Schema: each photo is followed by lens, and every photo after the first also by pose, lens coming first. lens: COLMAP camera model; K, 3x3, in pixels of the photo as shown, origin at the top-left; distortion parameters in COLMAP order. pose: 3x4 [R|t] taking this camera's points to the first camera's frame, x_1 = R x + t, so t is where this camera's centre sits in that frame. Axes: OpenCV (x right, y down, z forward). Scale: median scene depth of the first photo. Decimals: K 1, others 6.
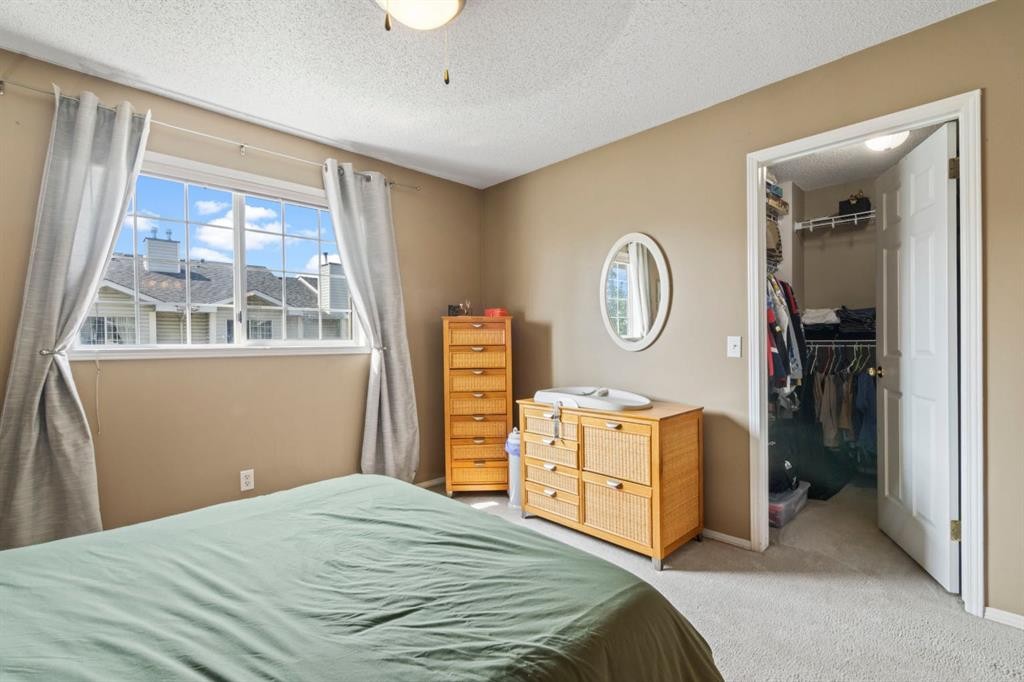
lens RADIAL K [[462.7, 0, 517.7], [0, 462.7, 343.3], [0, 0, 1]] dist [0.001323, -0.000131]
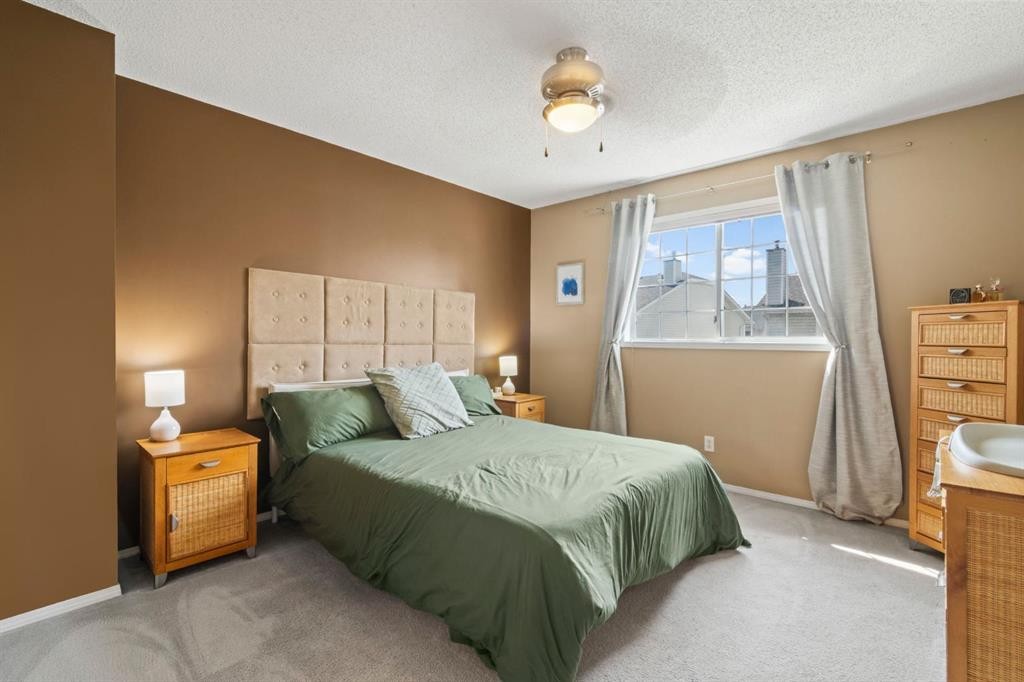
lens RADIAL K [[462.7, 0, 517.7], [0, 462.7, 343.3], [0, 0, 1]] dist [0.001323, -0.000131]
pose [[0.064692, 0.020756, -0.997689, 0.682171], [-0.009482, 0.999751, 0.020184, -0.009434], [0.997860, 0.008154, 0.064873, 0.376306]]
